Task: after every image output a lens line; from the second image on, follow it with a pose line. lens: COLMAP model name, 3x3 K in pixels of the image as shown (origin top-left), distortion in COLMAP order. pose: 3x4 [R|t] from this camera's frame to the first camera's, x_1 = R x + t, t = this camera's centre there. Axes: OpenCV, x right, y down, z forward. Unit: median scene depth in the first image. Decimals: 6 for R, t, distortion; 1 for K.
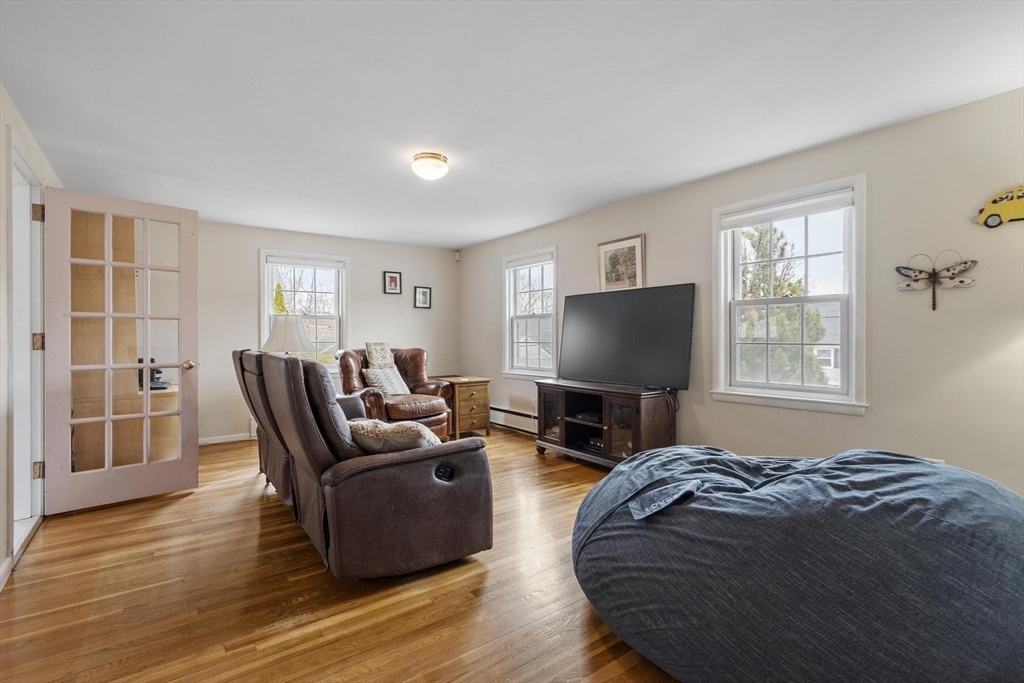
lens RADIAL K [[484.1, 0, 511.0], [0, 484.1, 336.9], [0, 0, 1]] dist [-0.001460, -0.000239]
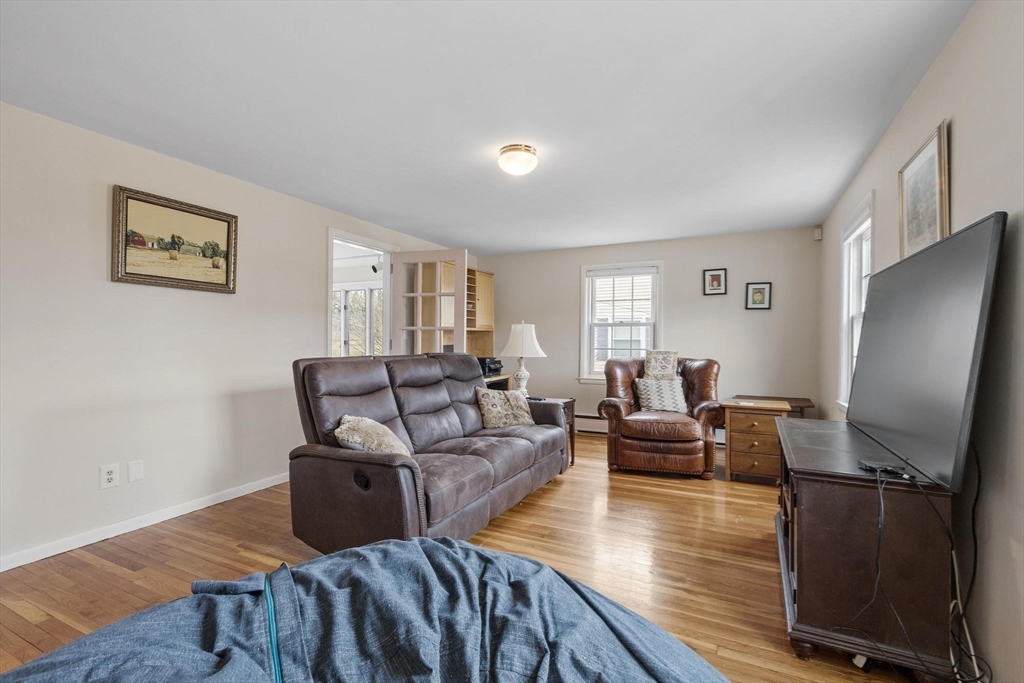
lens RADIAL K [[461.0, 0, 513.2], [0, 461.0, 340.4], [0, 0, 1]] dist [-0.001216, -0.000109]
pose [[0.461468, 0.004631, -0.887145, 0.369056], [-0.010126, 0.999949, -0.000048, -0.005709], [0.887099, 0.009005, 0.461492, 0.359106]]
